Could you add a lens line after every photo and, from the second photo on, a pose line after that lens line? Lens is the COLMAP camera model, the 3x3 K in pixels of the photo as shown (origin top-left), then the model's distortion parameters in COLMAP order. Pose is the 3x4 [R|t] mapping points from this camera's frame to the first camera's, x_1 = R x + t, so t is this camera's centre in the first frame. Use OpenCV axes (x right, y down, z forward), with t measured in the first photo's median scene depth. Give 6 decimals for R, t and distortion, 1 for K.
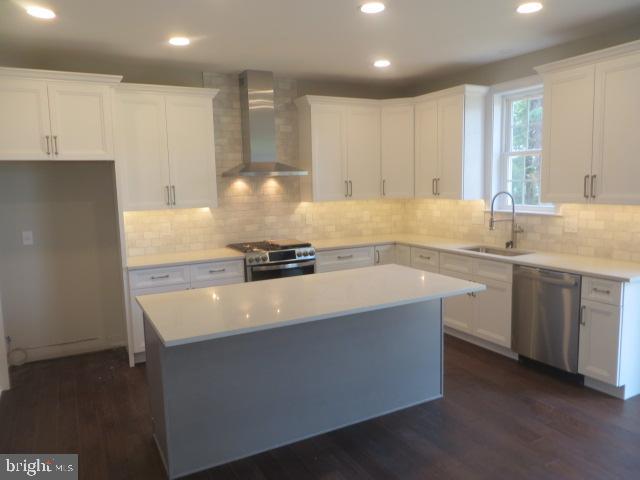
lens RADIAL K [[483.6, 0, 324.9], [0, 483.6, 240.6], [0, 0, 1]] dist [-0.013289, 0.004778]
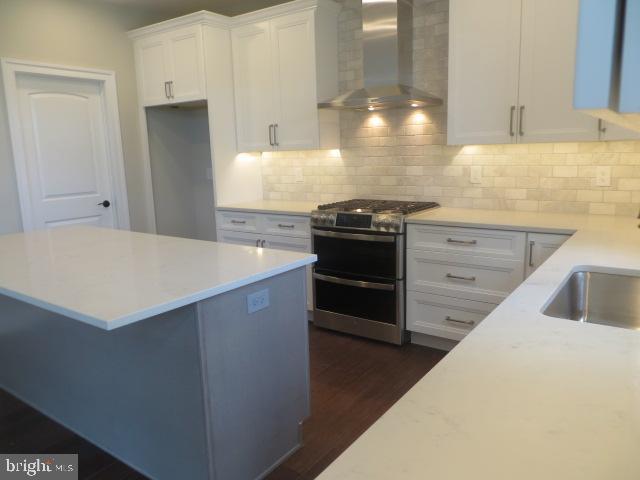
lens RADIAL K [[483.6, 0, 323.9], [0, 483.6, 241.6], [0, 0, 1]] dist [-0.013289, 0.004778]
pose [[0.438571, 0.175560, -0.881382, 0.493294], [-0.092967, 0.984335, 0.149806, -0.038357], [0.893875, 0.016239, 0.448022, 0.617931]]
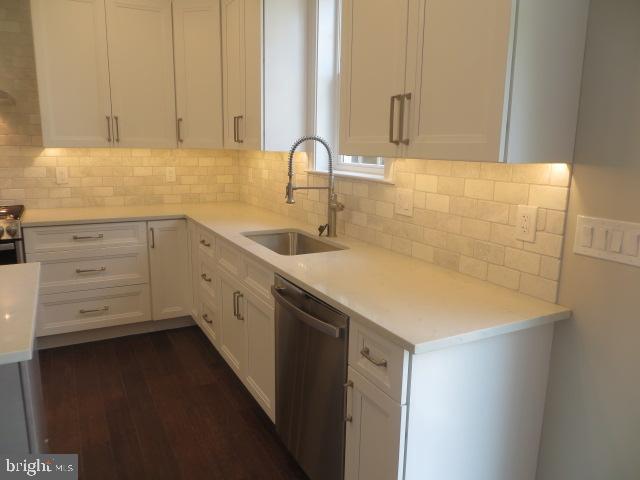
lens RADIAL K [[483.6, 0, 319.2], [0, 483.6, 239.8], [0, 0, 1]] dist [-0.013289, 0.004778]
pose [[0.999196, 0.039989, -0.002982, 0.354986], [-0.039673, 0.996641, 0.071644, -0.020372], [0.005837, -0.071468, 0.997426, 0.393492]]
